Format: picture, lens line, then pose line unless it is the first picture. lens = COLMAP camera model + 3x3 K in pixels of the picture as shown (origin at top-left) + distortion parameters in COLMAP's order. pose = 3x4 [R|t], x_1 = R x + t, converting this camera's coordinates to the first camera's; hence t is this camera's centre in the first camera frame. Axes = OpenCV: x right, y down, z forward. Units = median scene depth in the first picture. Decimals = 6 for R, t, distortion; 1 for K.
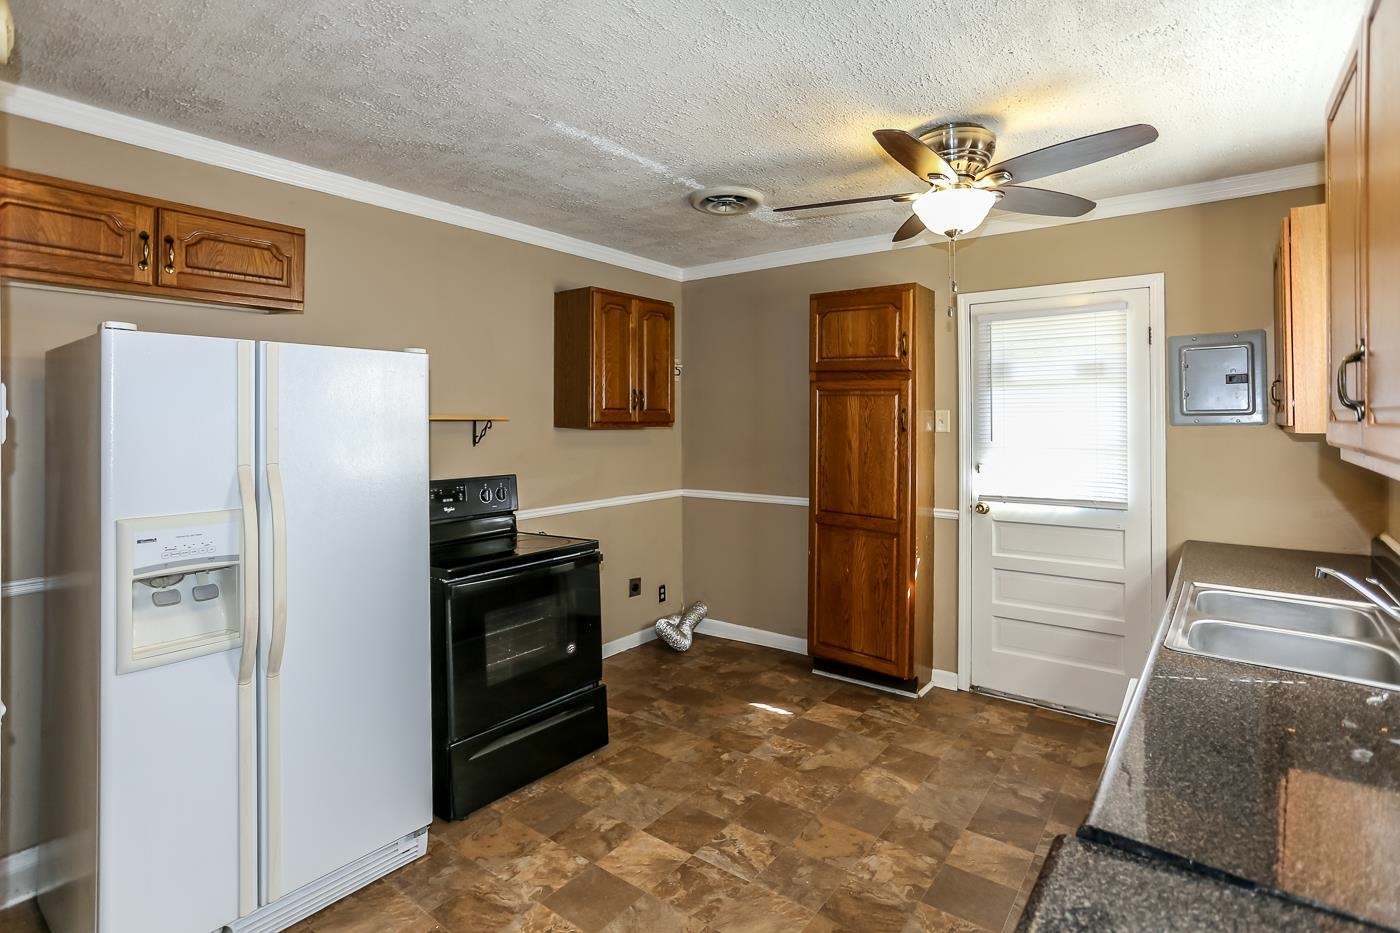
lens RADIAL K [[684.4, 0, 709.3], [0, 684.4, 426.9], [0, 0, 1]] dist [-0.051707, 0.026636]
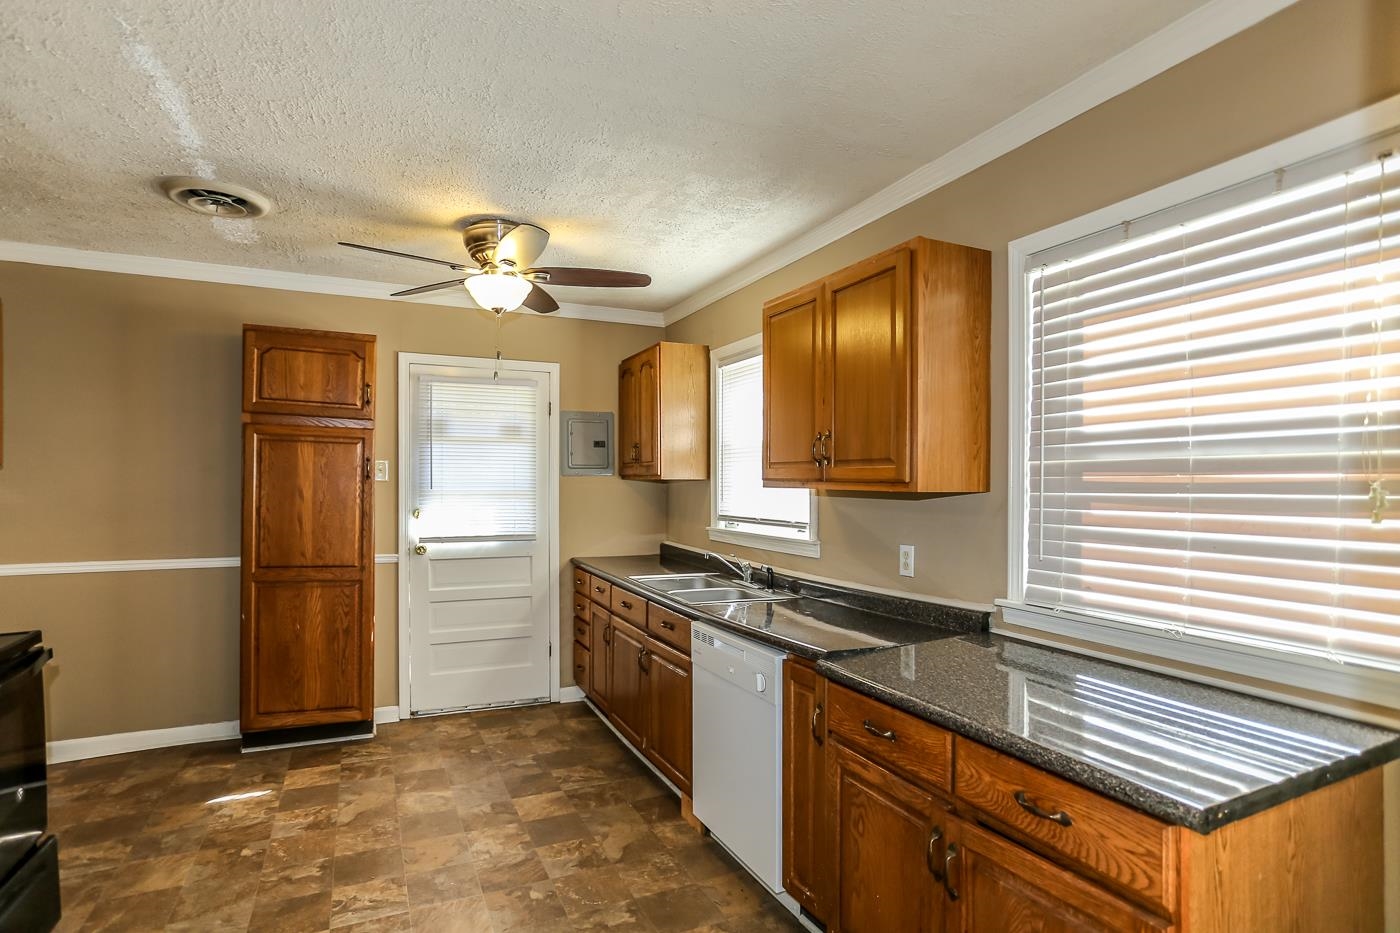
lens RADIAL K [[694.2, 0, 679.4], [0, 694.2, 502.4], [0, 0, 1]] dist [-0.043181, 0.030522]
pose [[0.486733, -0.019075, 0.873342, -0.407542], [-0.000072, 0.999761, 0.021876, 0.019191], [-0.873551, -0.010710, 0.486615, 0.087241]]
